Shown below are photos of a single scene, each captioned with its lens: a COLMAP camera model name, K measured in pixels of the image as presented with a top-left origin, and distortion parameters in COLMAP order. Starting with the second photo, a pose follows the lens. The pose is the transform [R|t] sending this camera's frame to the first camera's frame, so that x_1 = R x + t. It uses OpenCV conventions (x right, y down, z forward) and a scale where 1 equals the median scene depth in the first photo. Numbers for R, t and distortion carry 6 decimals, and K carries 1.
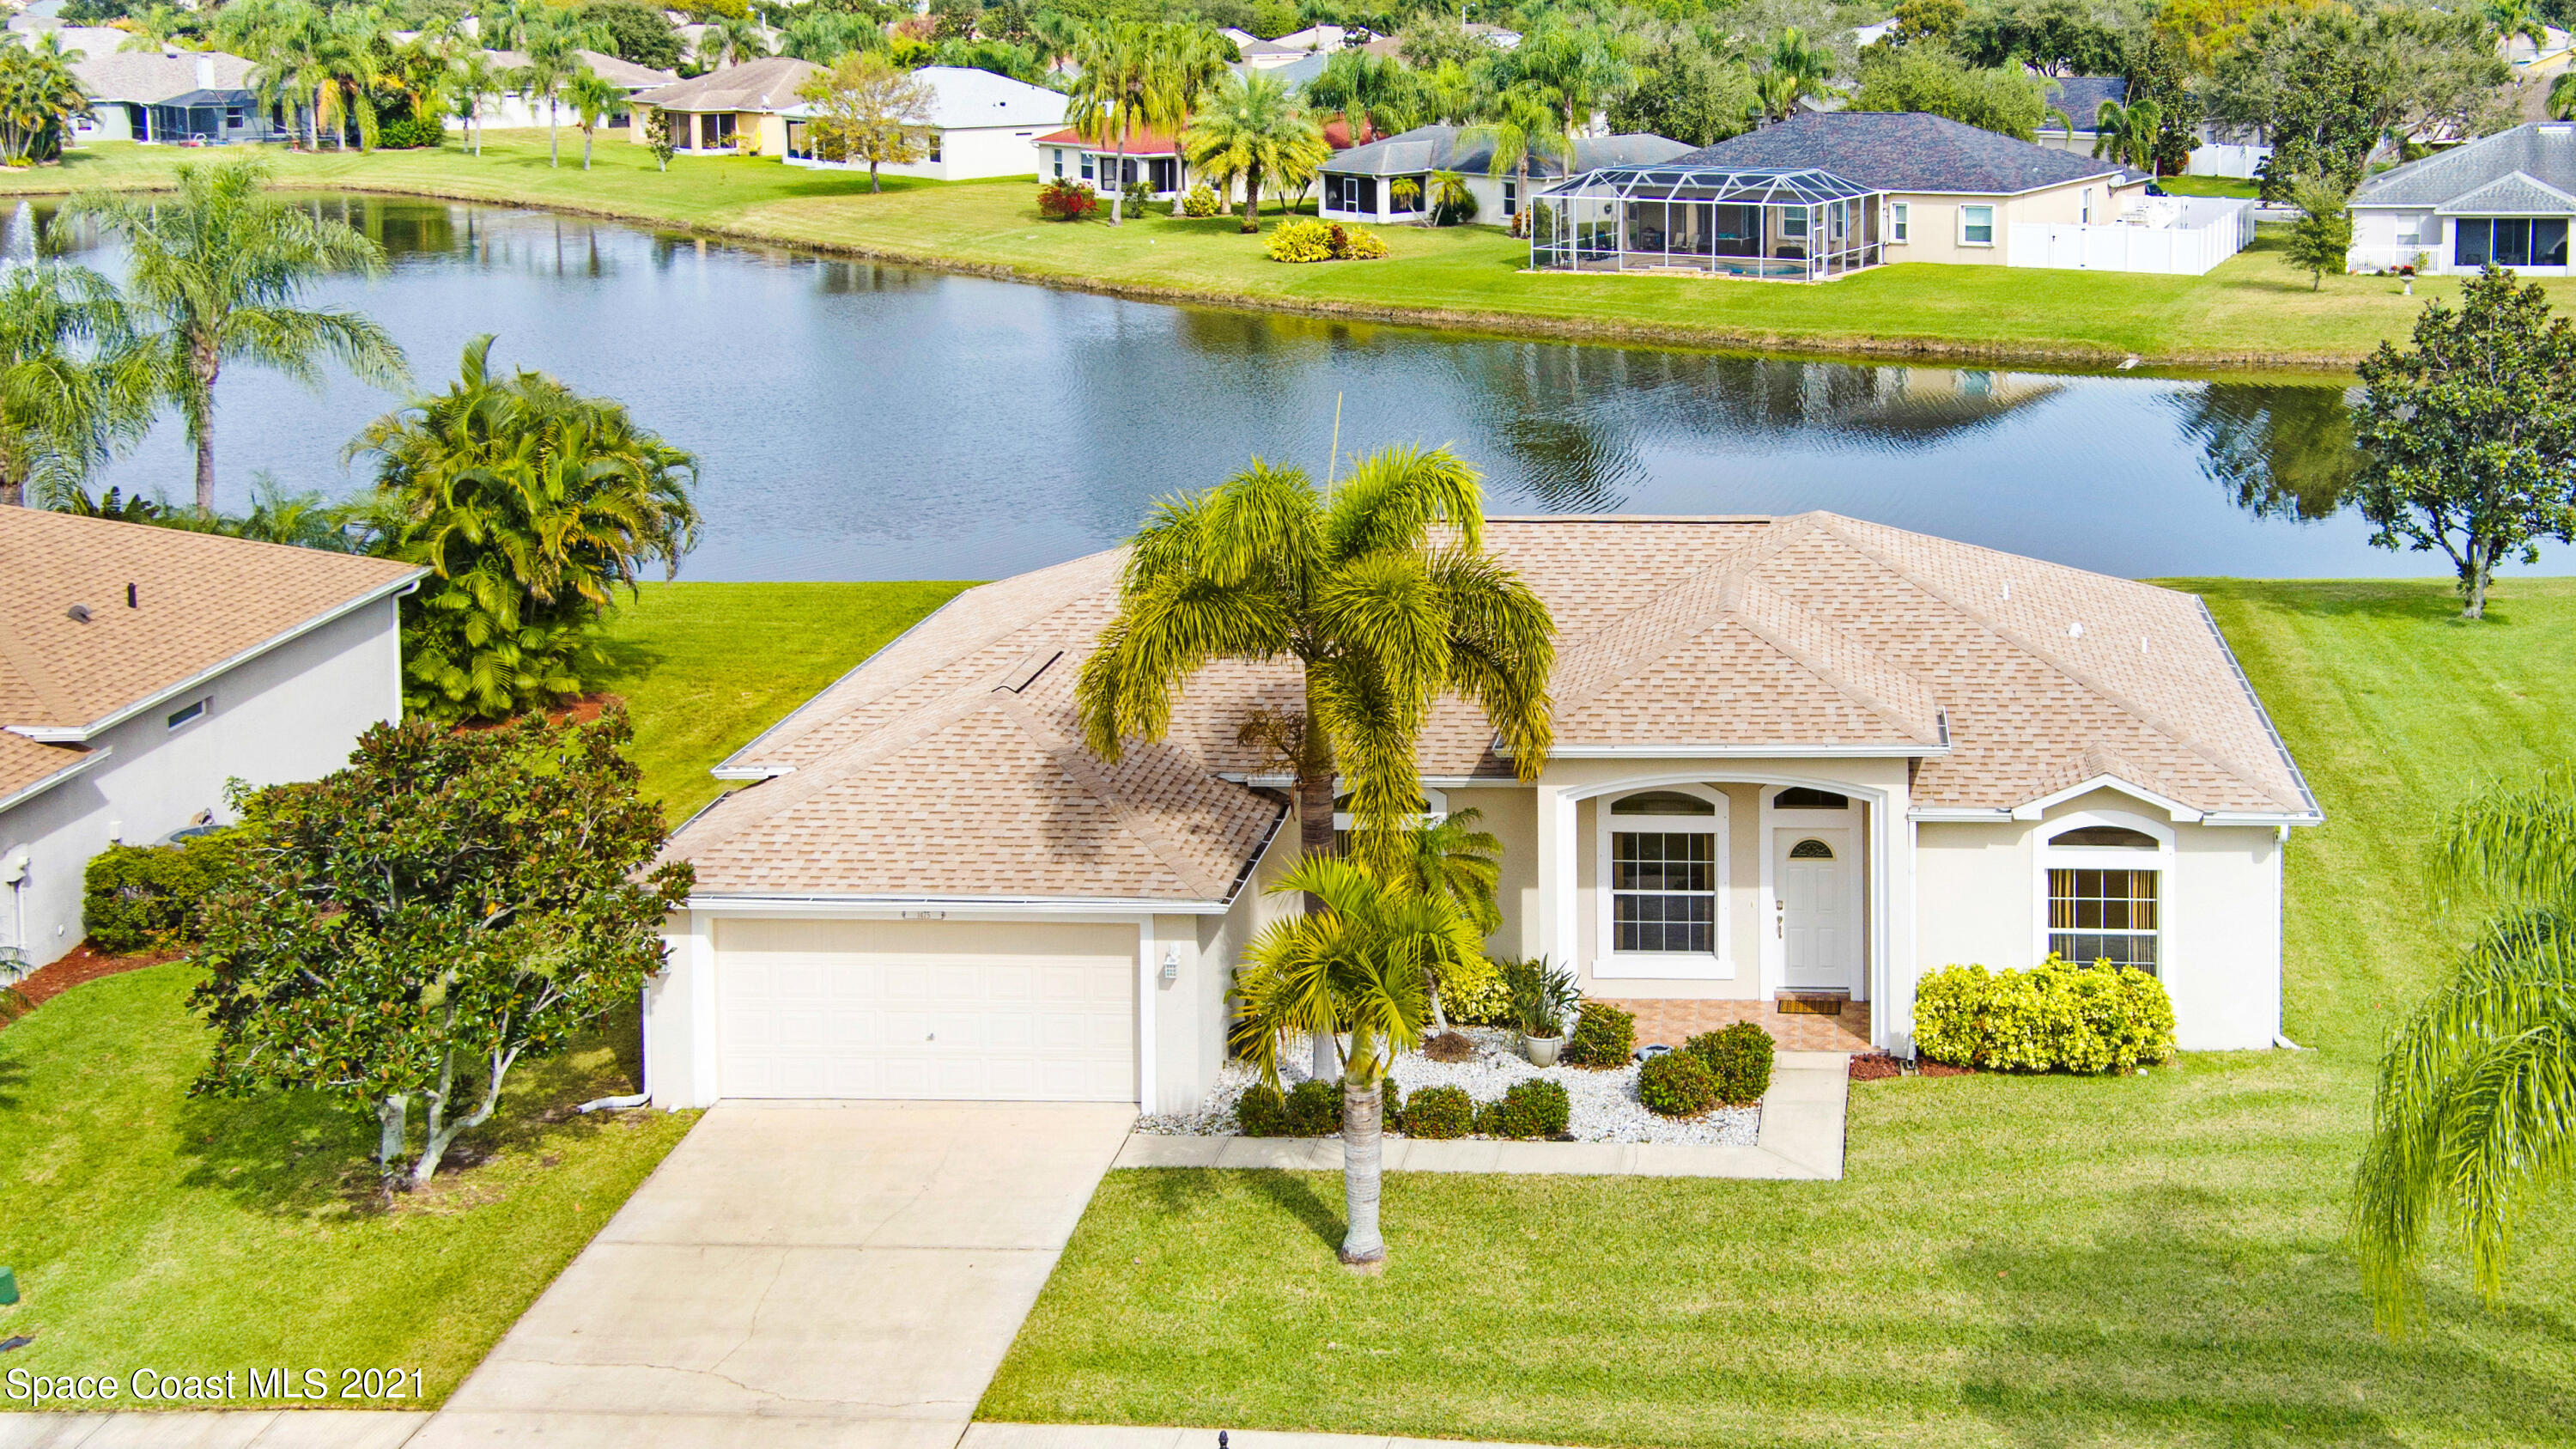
lens RADIAL K [[2944.8, 0, 1608.0], [0, 2944.8, 545.6], [0, 0, 1]] dist [0.173365, 0.088390]
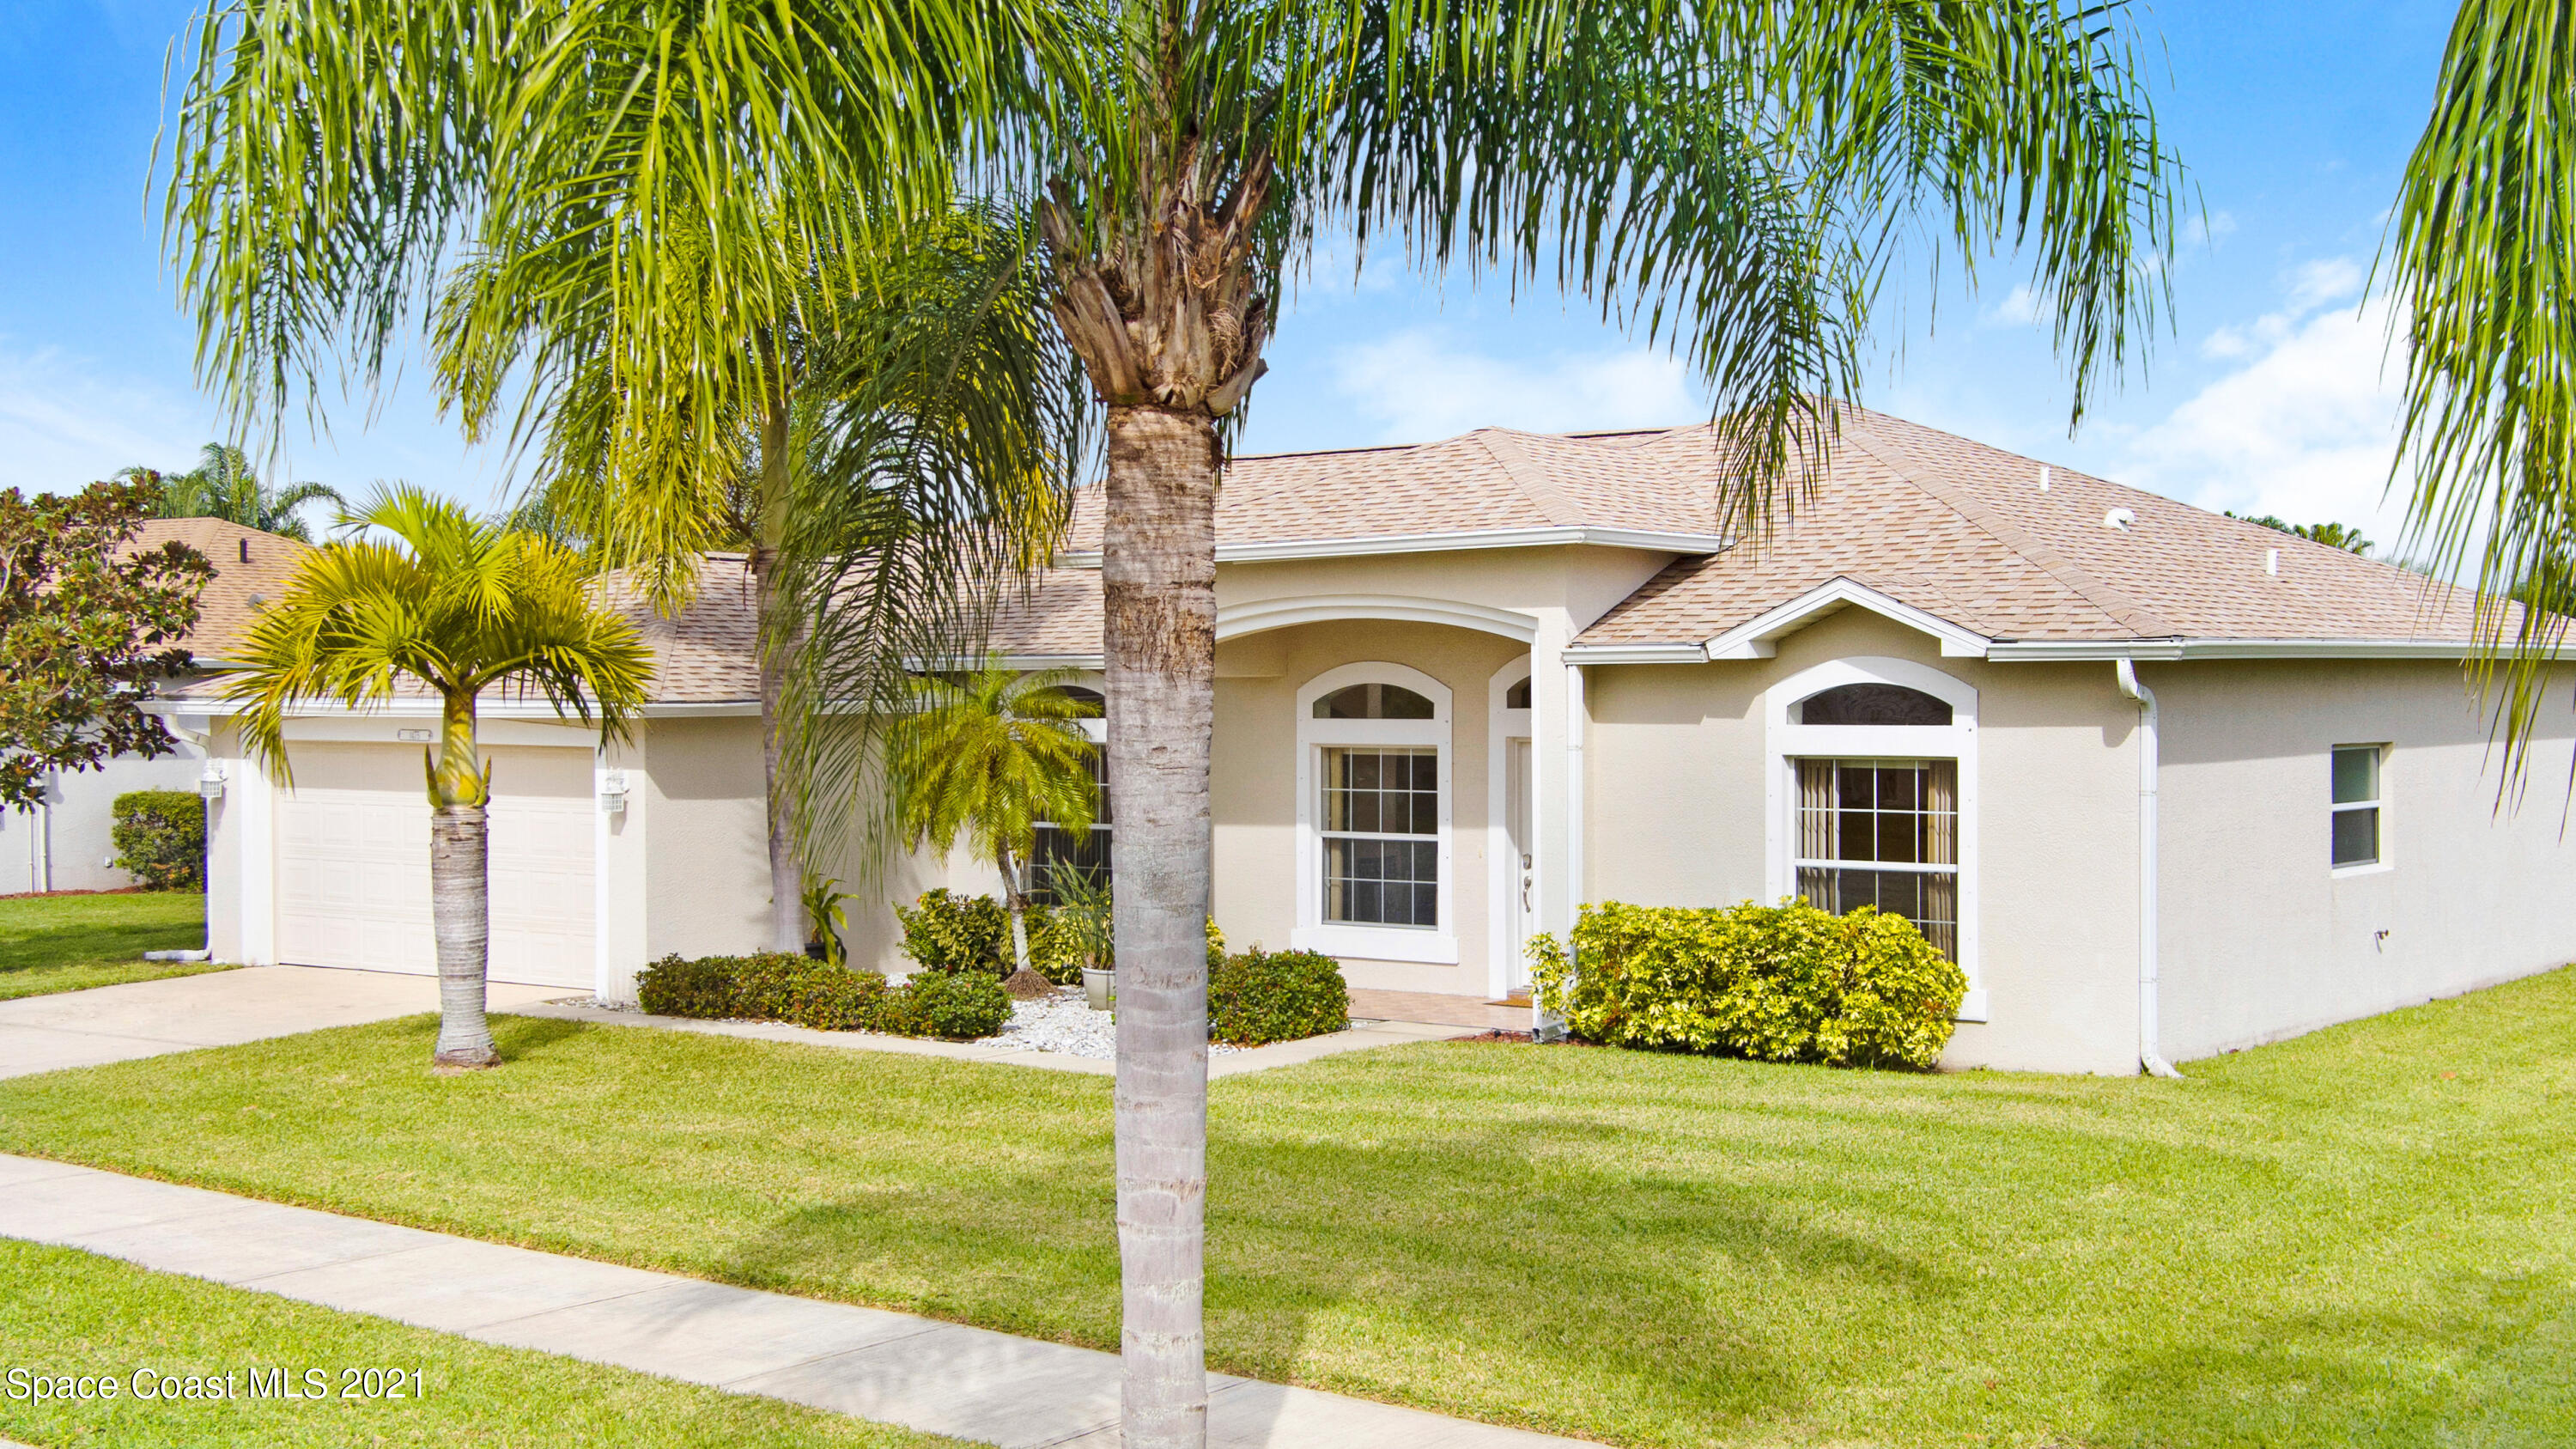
lens RADIAL K [[2947.8, 0, 1288.0], [0, 2947.8, 724.5], [0, 0, 1]] dist [0.159257, 0.053667]
pose [[0.838596, 0.017154, -0.544484, 0.114649], [-0.109932, 0.984270, -0.138304, 0.057910], [0.533547, 0.175837, 0.827290, 0.126392]]
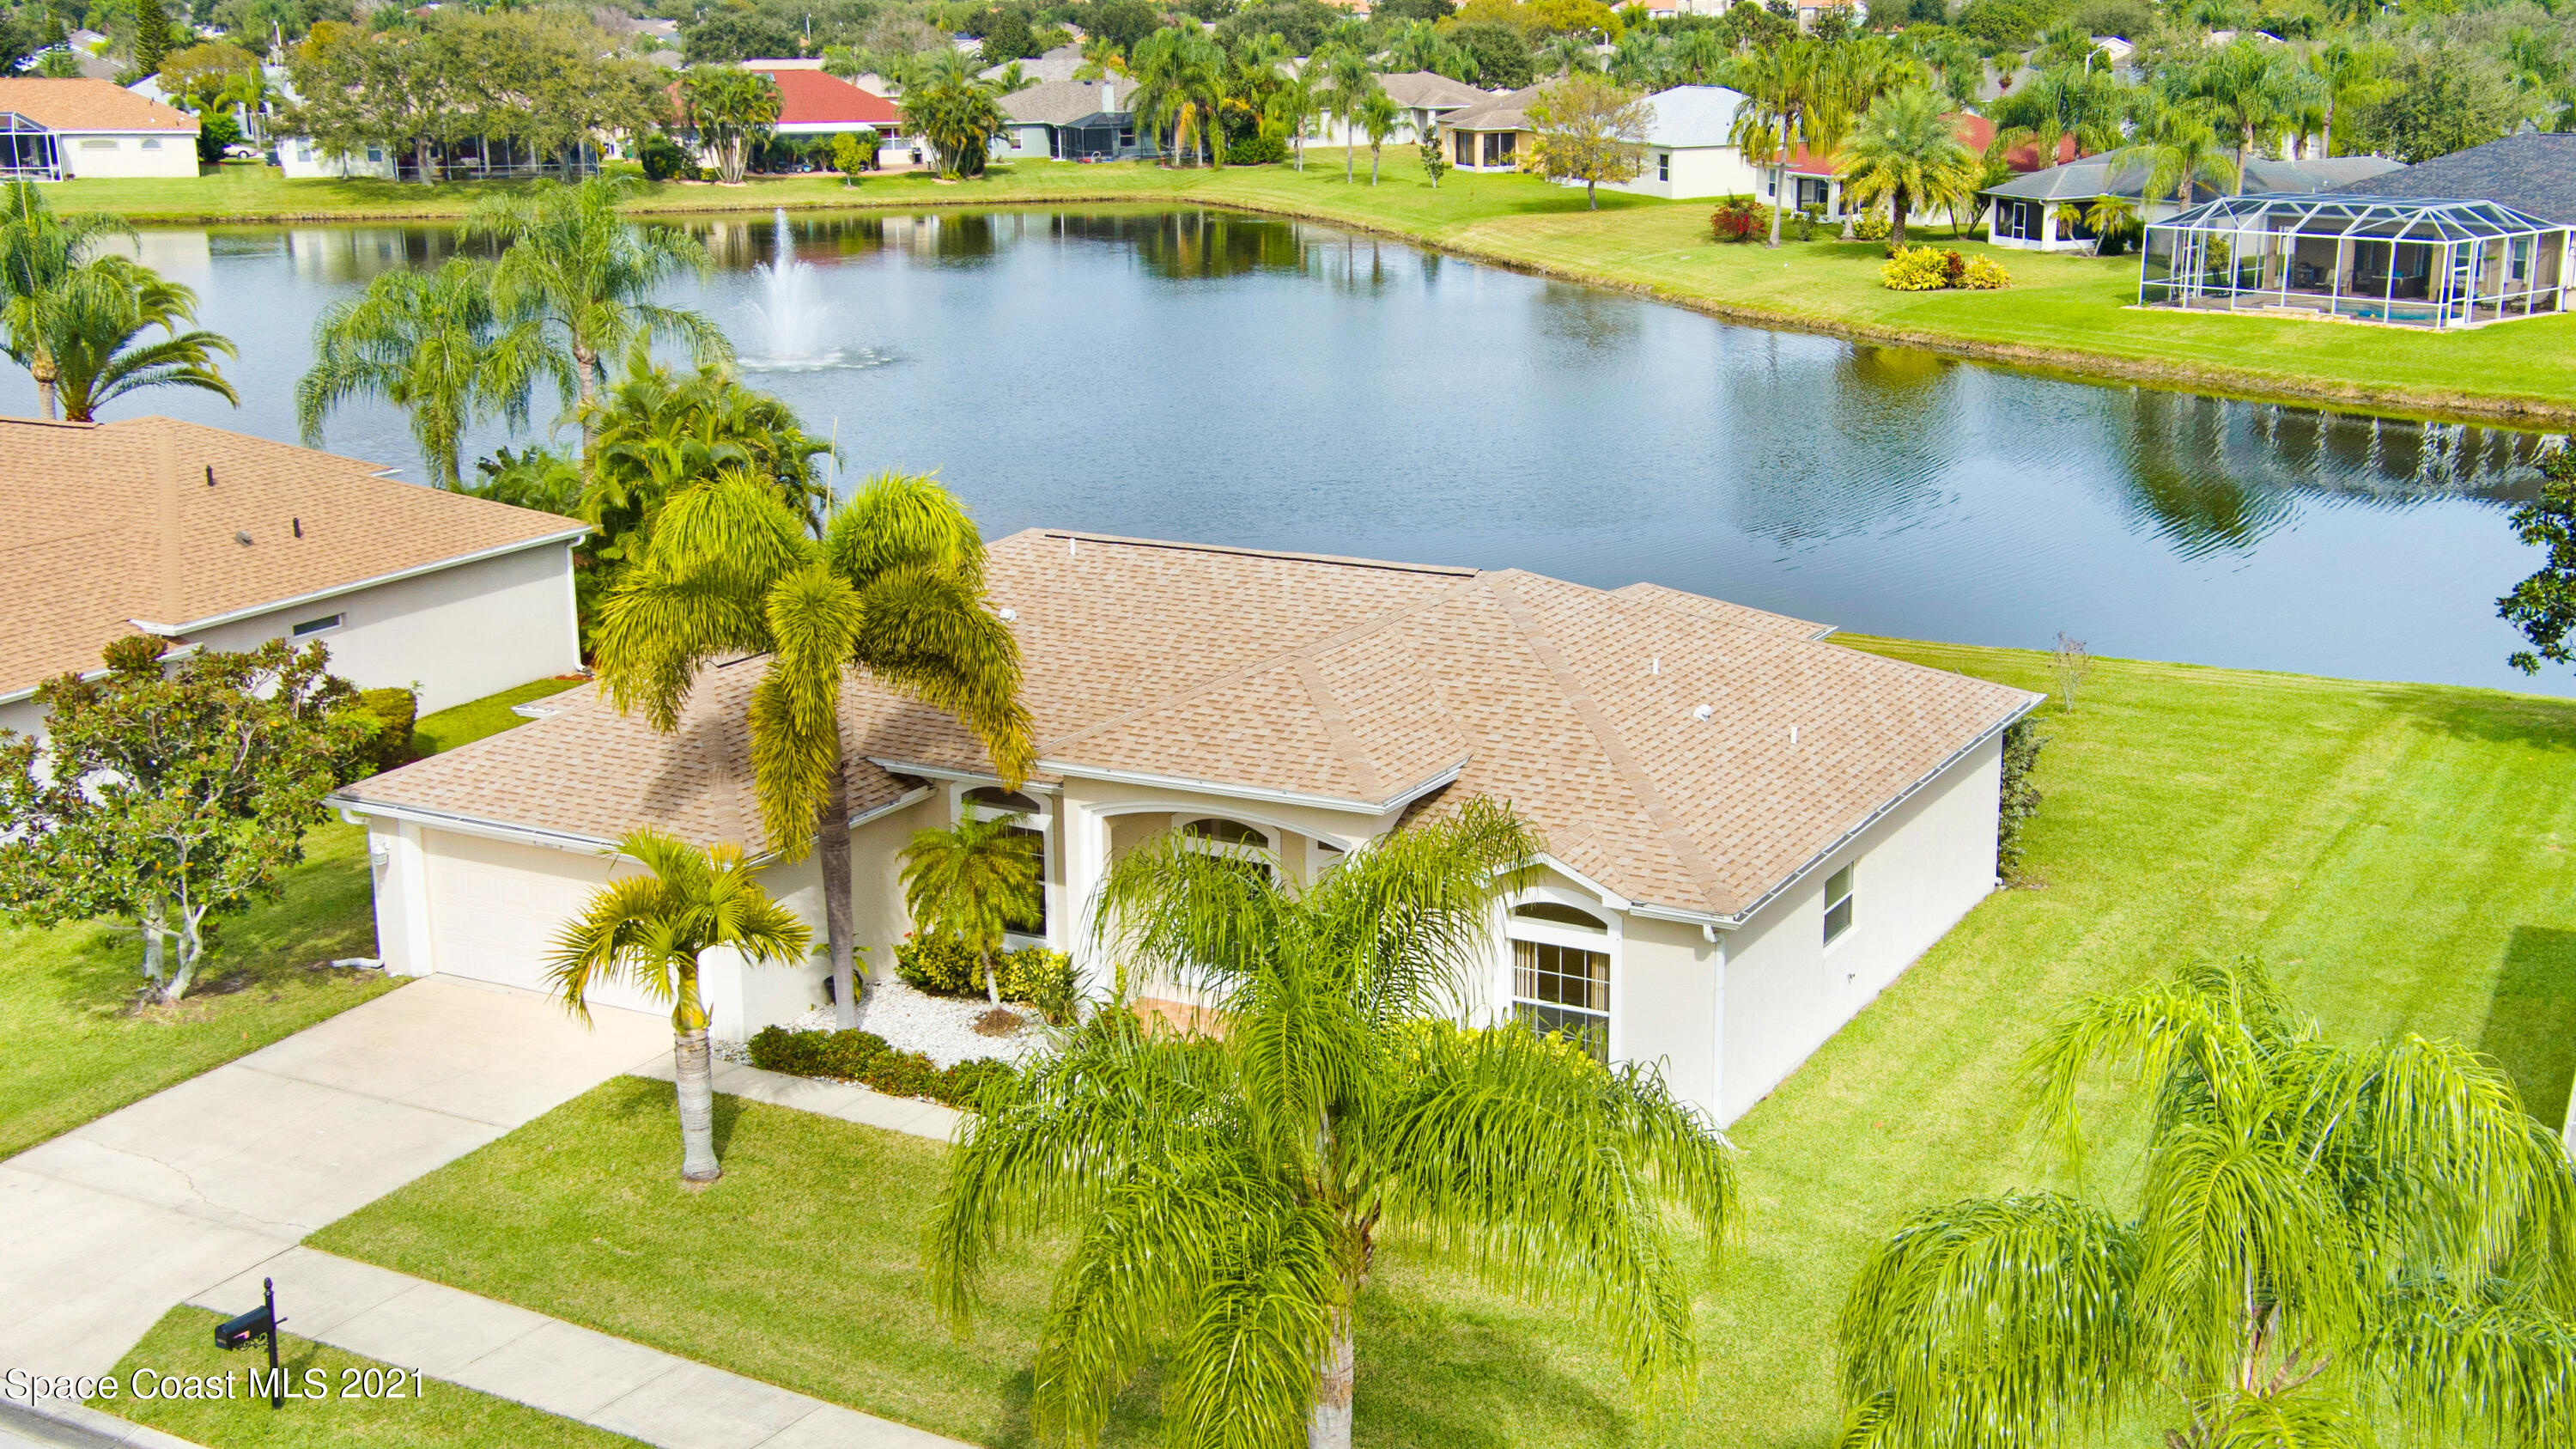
lens RADIAL K [[2947.8, 0, 1288.0], [0, 2947.8, 724.5], [0, 0, 1]] dist [0.159257, 0.053667]
pose [[0.904958, 0.101715, -0.413164, 0.142801], [-0.079025, 0.994291, 0.071691, -0.008392], [0.418098, -0.032227, 0.907830, 0.016858]]
